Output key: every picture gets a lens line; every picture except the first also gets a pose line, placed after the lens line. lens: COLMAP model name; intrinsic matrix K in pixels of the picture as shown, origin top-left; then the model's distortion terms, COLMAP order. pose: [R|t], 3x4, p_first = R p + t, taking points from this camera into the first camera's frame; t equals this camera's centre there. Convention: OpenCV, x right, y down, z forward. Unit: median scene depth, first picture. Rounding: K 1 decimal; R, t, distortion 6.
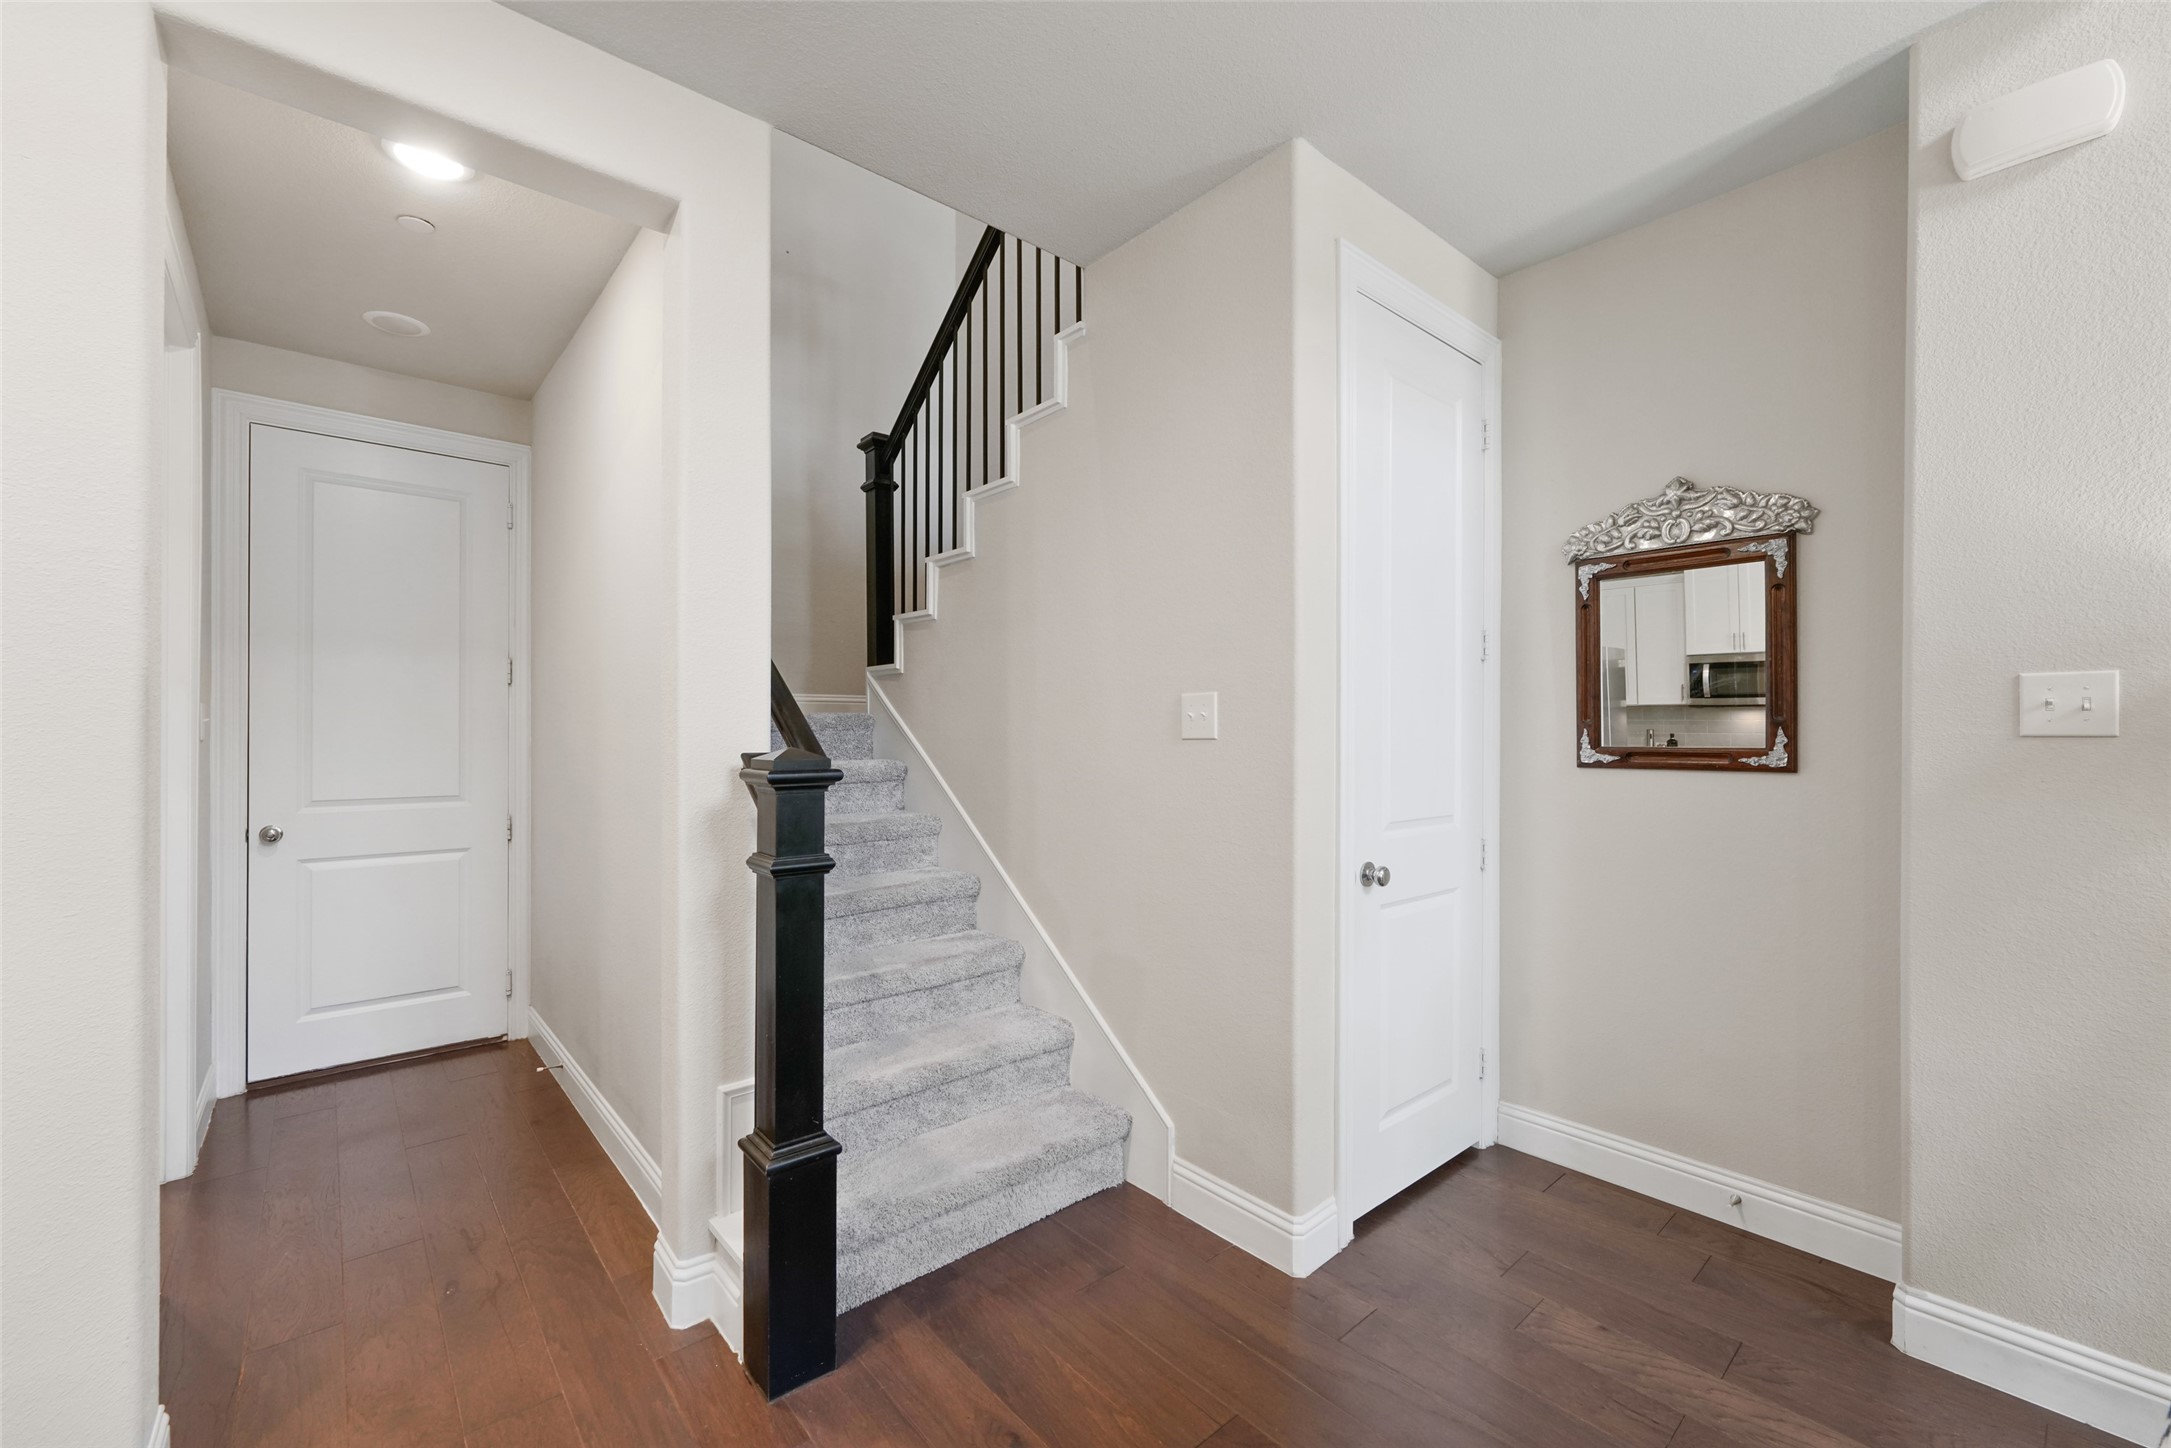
lens RADIAL K [[871.0, 0, 1074.2], [0, 871.0, 731.9], [0, 0, 1]] dist [-0.002110, -0.000191]
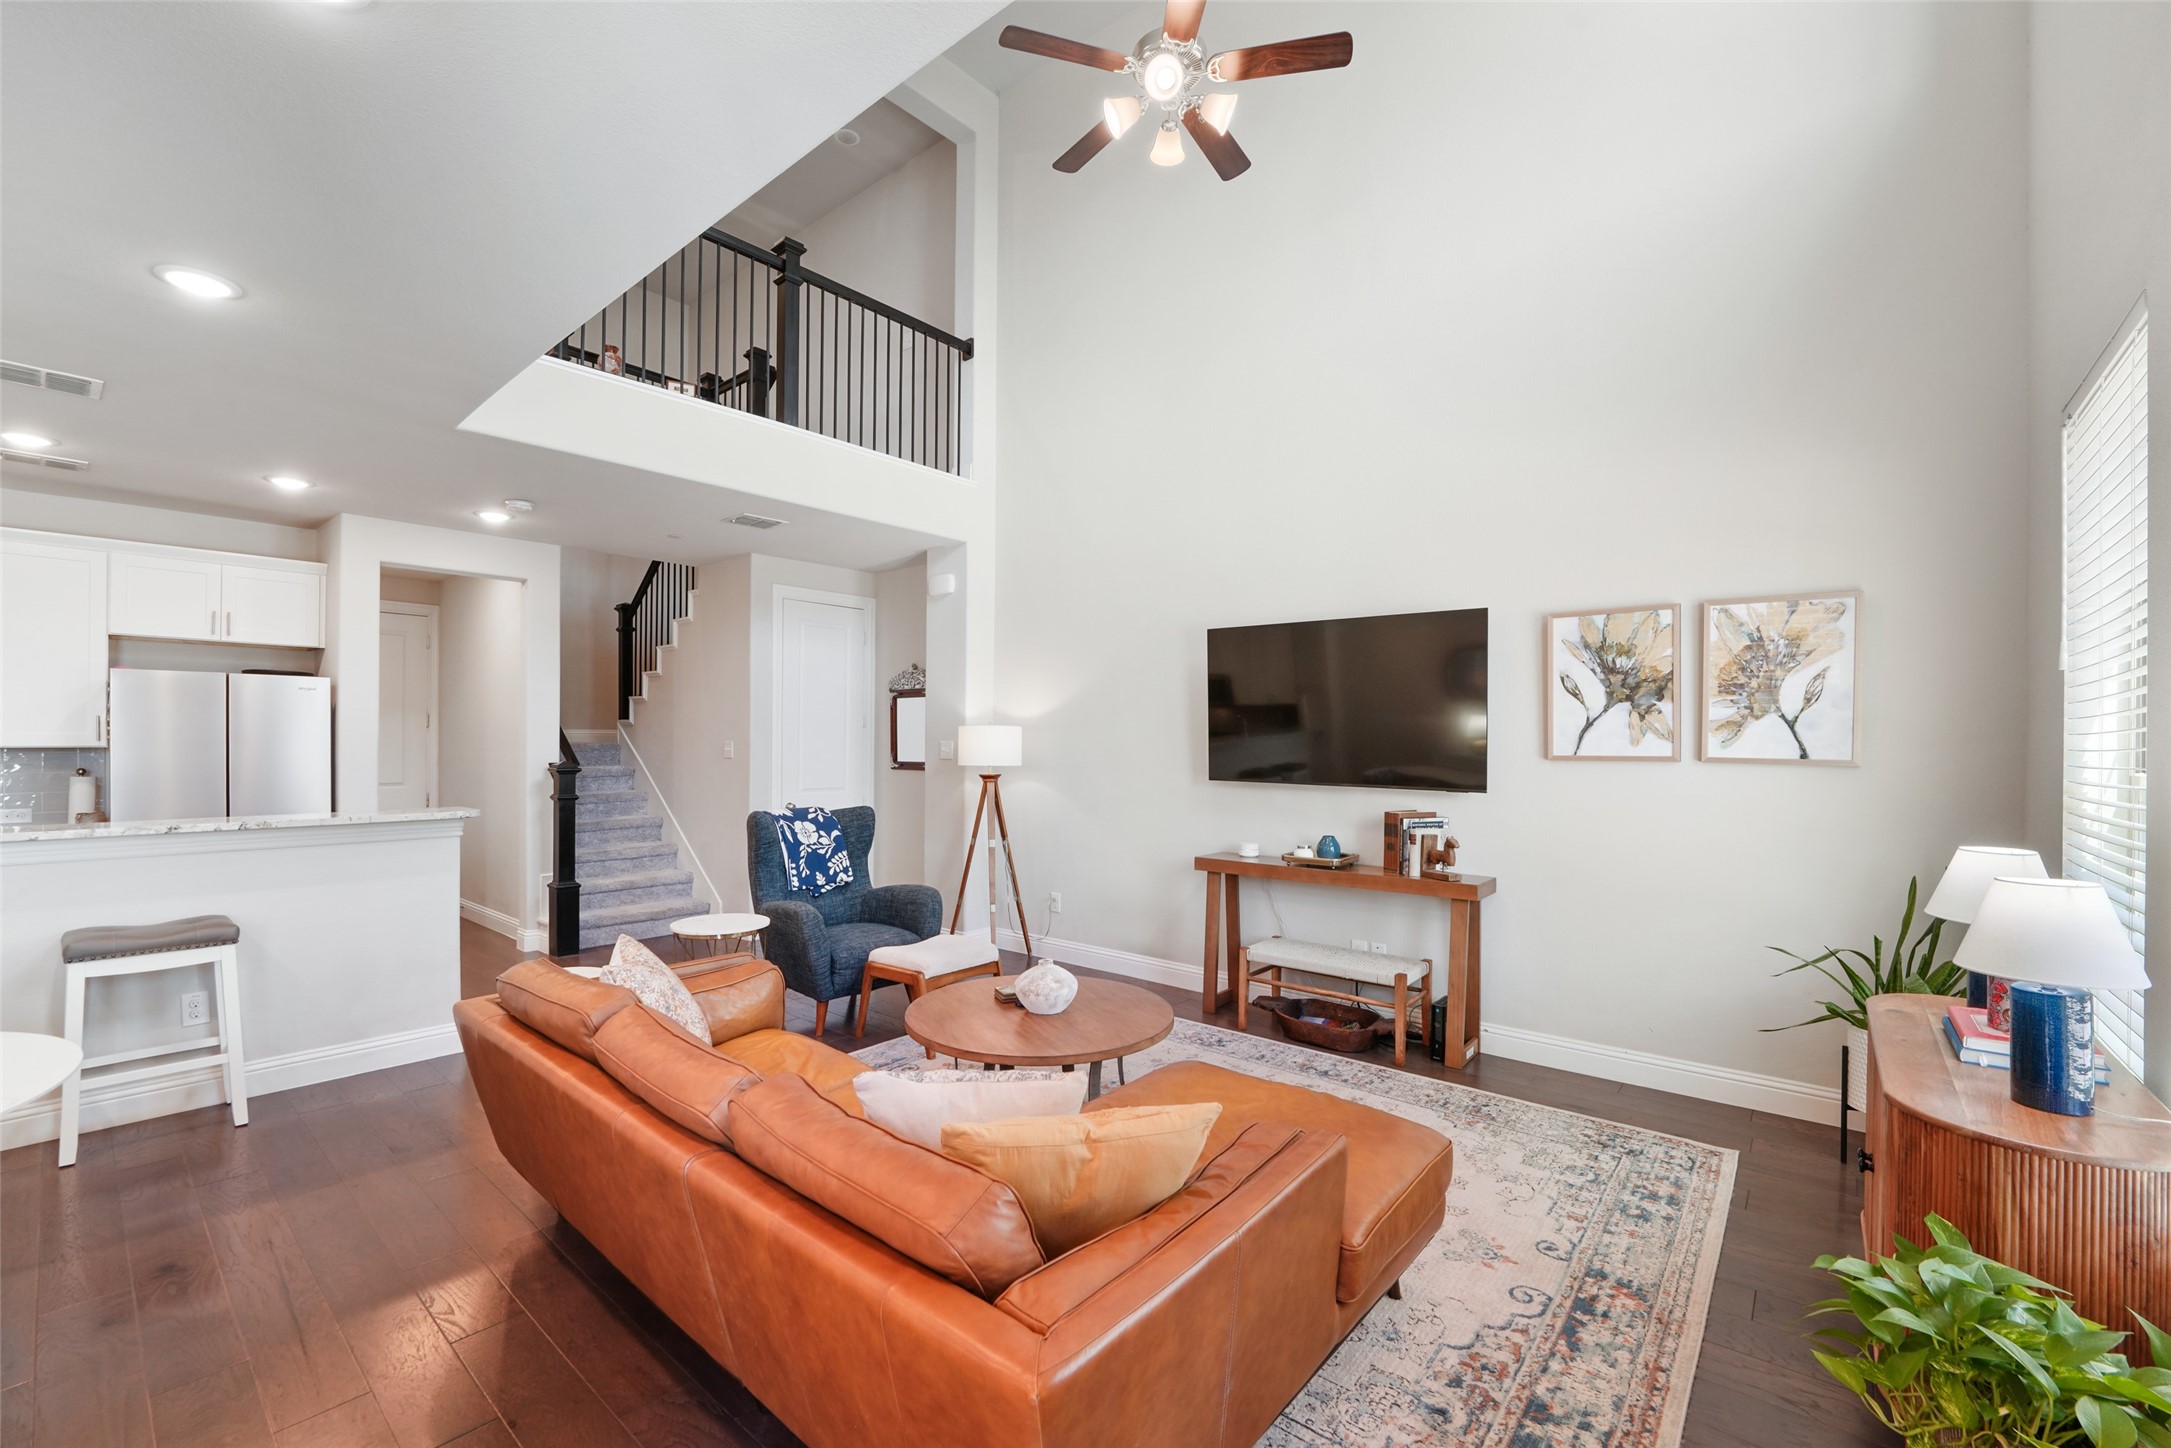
lens RADIAL K [[893.5, 0, 1064.8], [0, 893.5, 747.2], [0, 0, 1]] dist [-0.022176, -0.000079]
pose [[0.988818, 0.006447, 0.148987, 0.651726], [-0.007425, 0.999954, 0.006010, -0.042405], [-0.148942, -0.007049, 0.988821, -1.618037]]
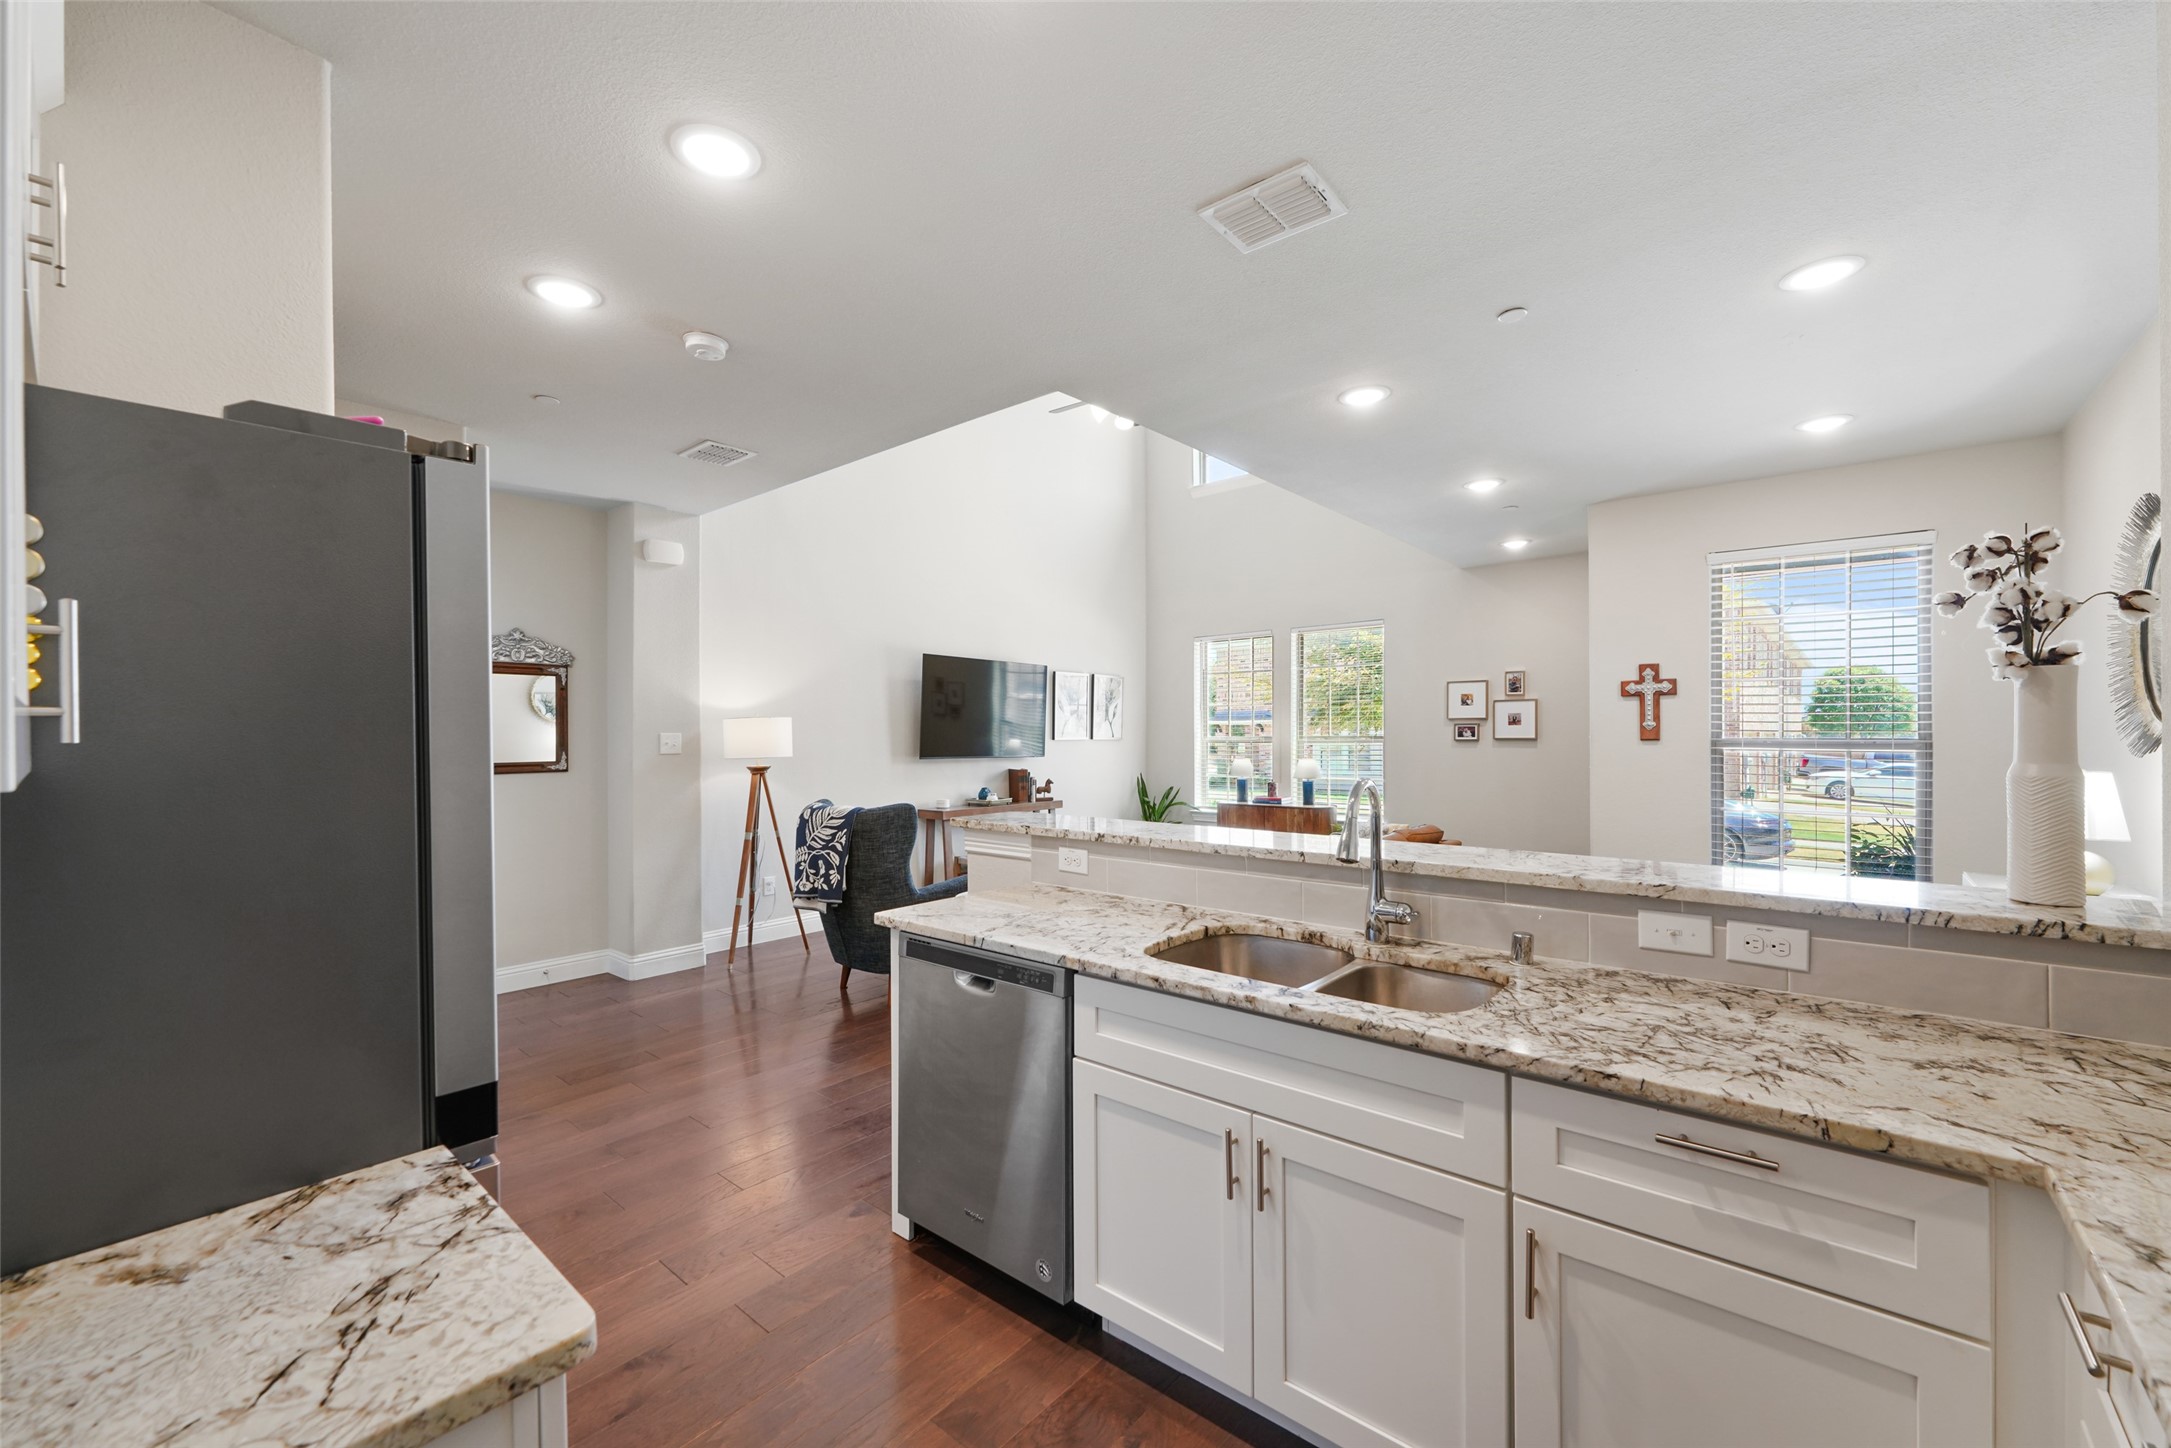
lens RADIAL K [[871.6, 0, 1074.9], [0, 871.6, 741.1], [0, 0, 1]] dist [0.000568, 0.000137]
pose [[-0.151192, -0.005128, 0.988491, -1.299218], [0.005286, 0.999968, 0.005996, -0.031938], [-0.988490, 0.006132, -0.151160, 0.029863]]
